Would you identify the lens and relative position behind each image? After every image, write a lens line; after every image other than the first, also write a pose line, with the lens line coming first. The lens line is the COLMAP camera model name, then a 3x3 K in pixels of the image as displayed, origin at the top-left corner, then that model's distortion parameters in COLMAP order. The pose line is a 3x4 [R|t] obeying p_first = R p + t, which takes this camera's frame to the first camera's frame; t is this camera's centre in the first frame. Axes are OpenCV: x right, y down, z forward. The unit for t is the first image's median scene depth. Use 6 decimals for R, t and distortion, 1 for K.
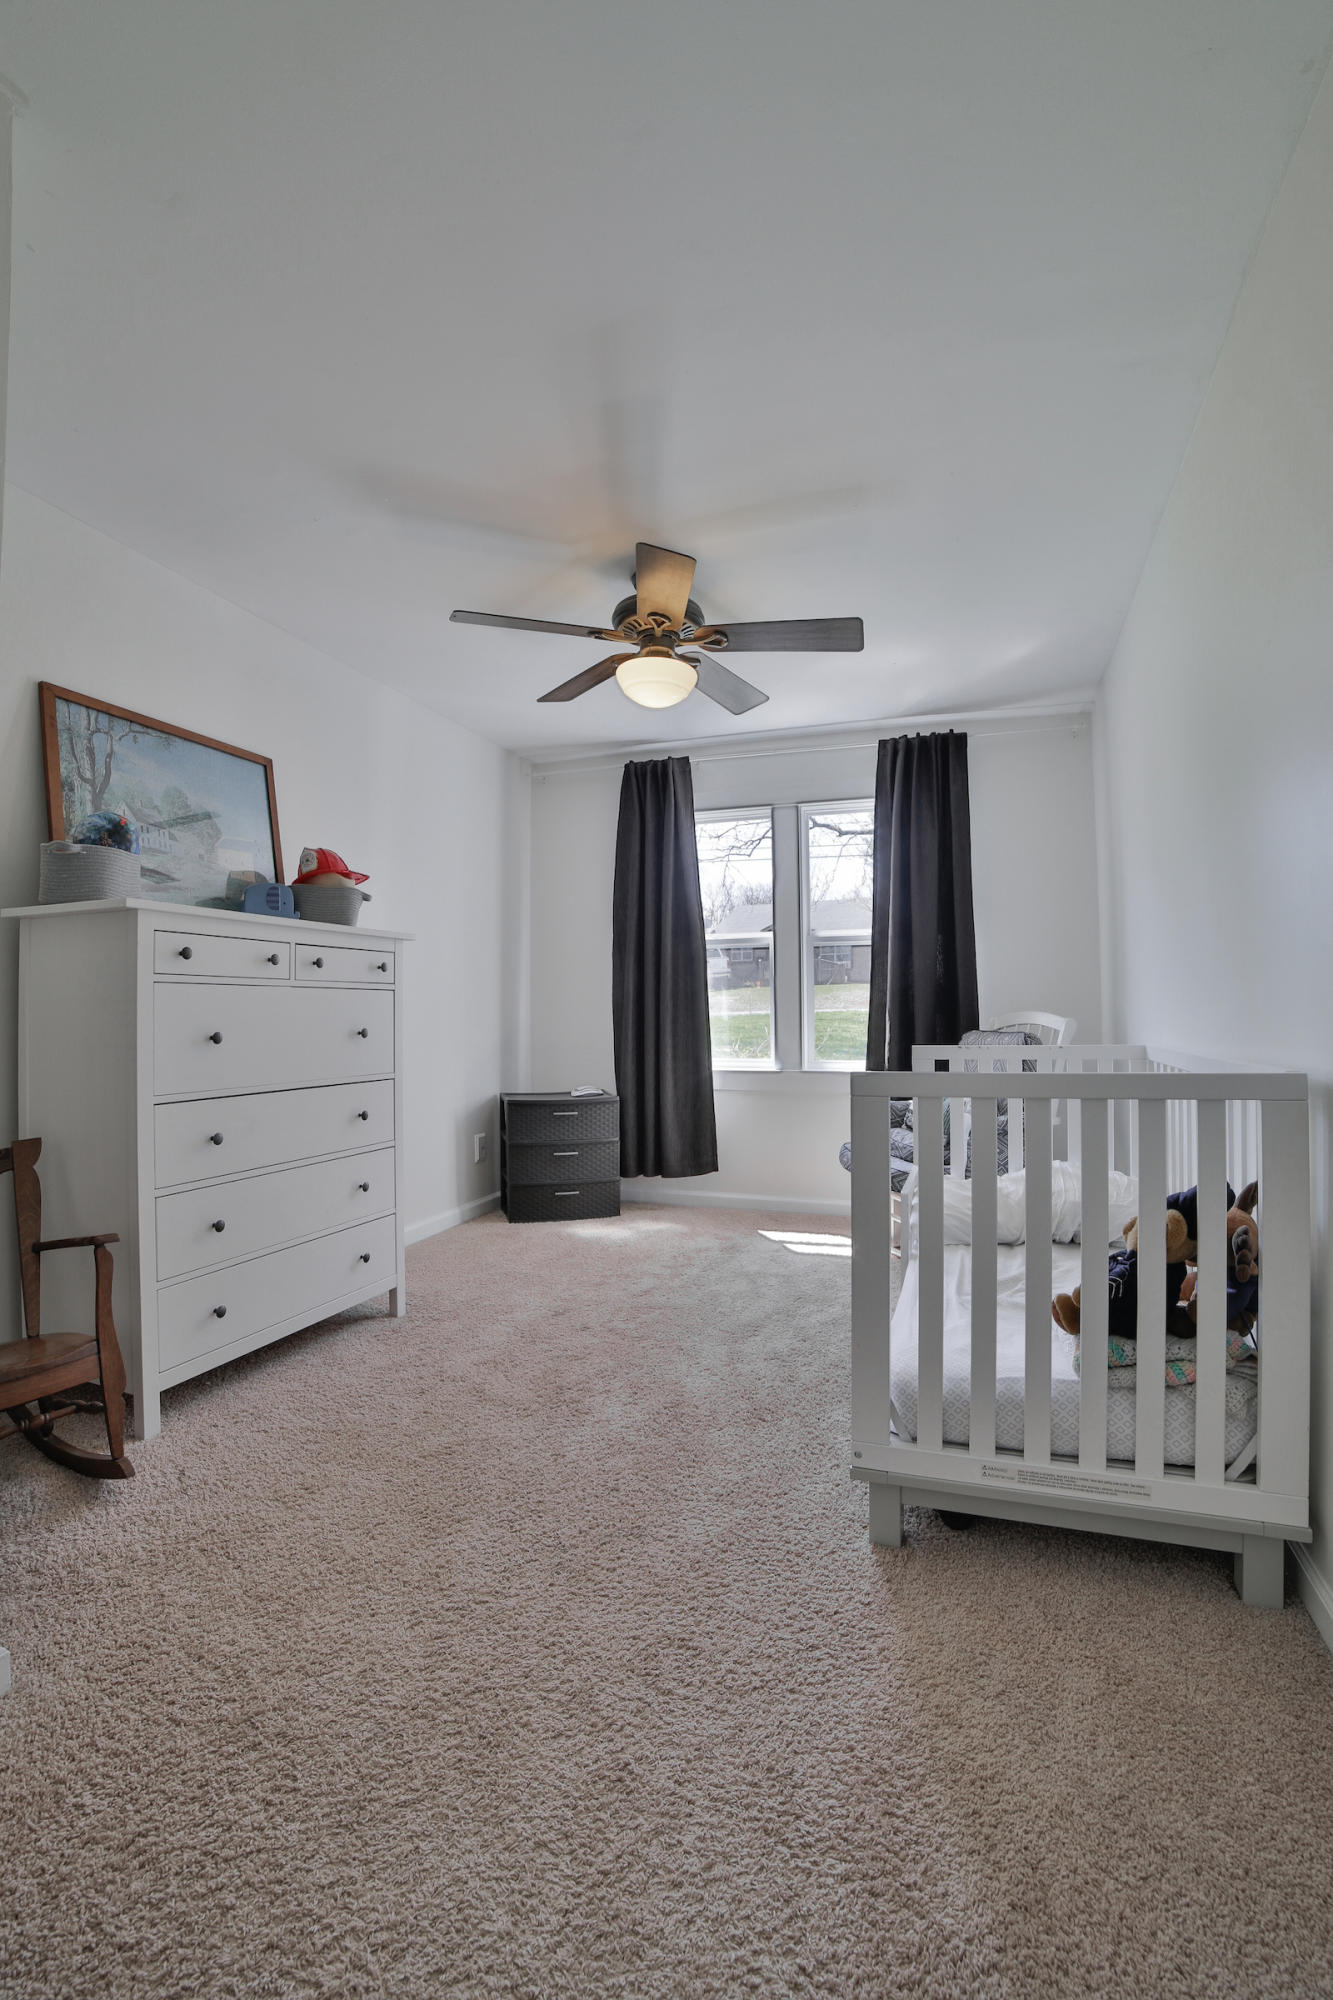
lens RADIAL K [[862.5, 0, 672.7], [0, 862.5, 996.4], [0, 0, 1]] dist [-0.102757, 0.000046]
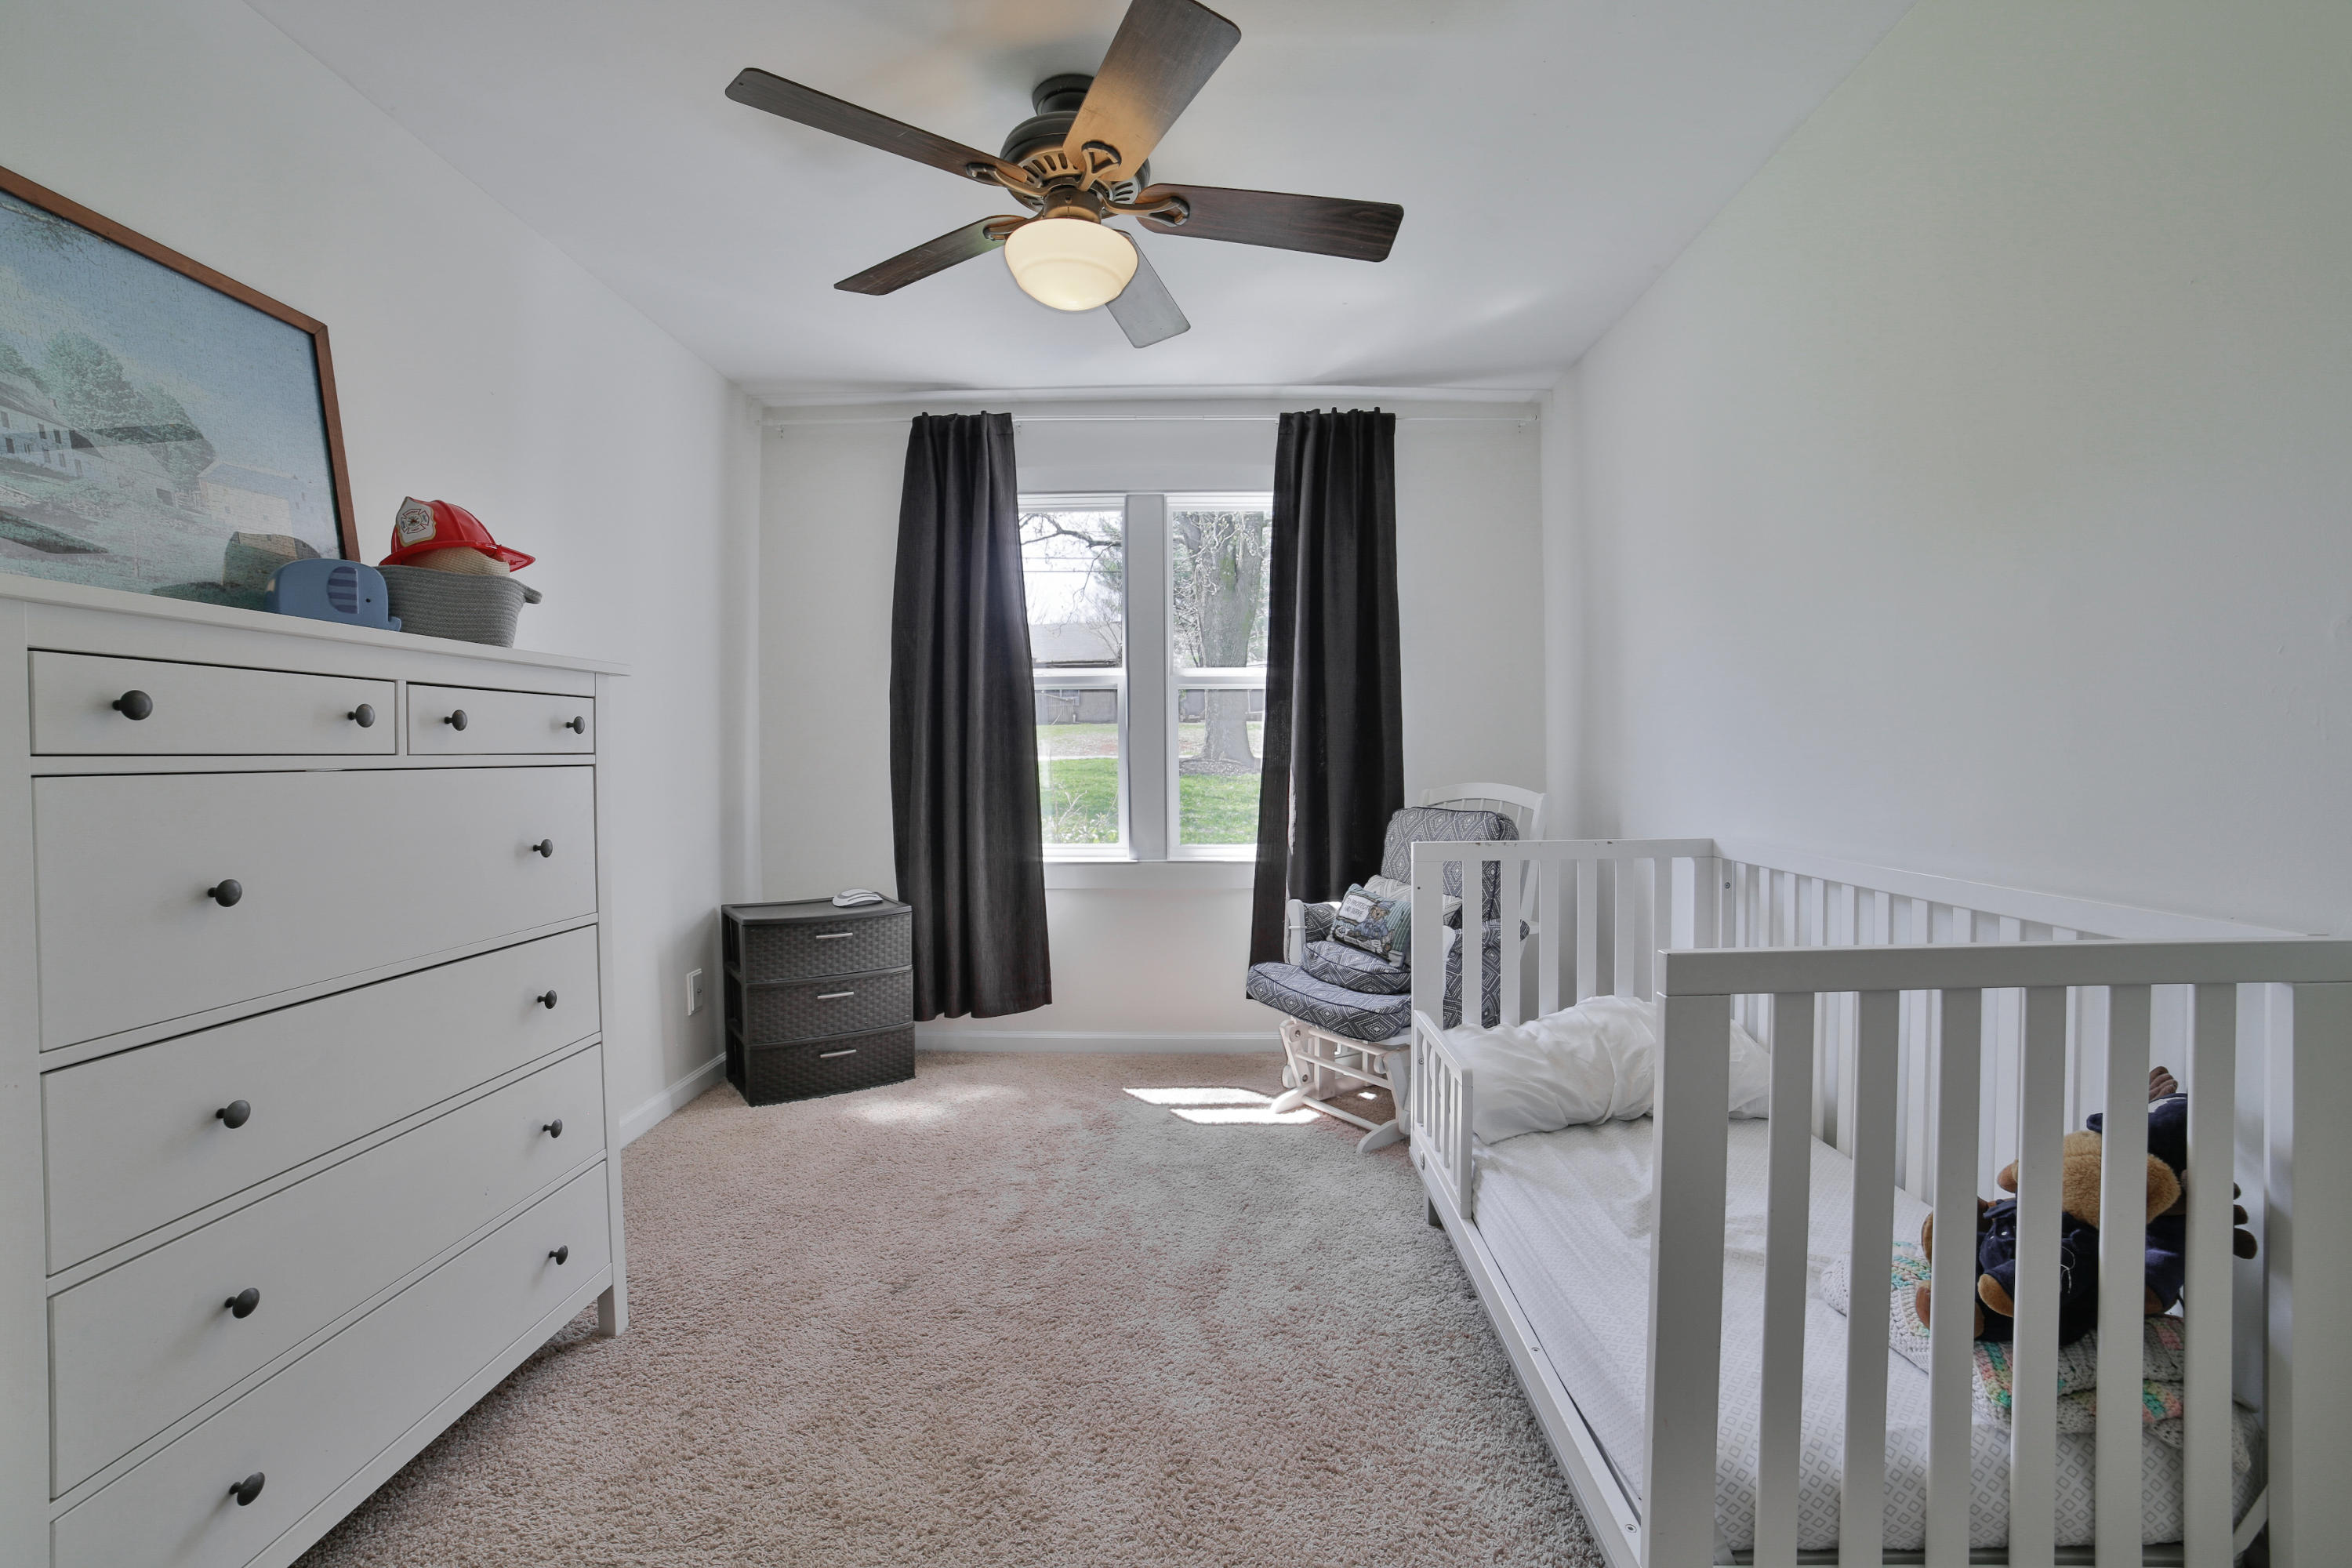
lens RADIAL K [[1010.2, 0, 1172.3], [0, 1010.2, 772.6], [0, 0, 1]] dist [-0.109253, 0.037514]
pose [[0.950967, -0.003400, 0.309274, -0.140260], [-0.007971, 0.999338, 0.035497, -0.023802], [-0.309190, -0.036222, 0.950310, 0.235670]]
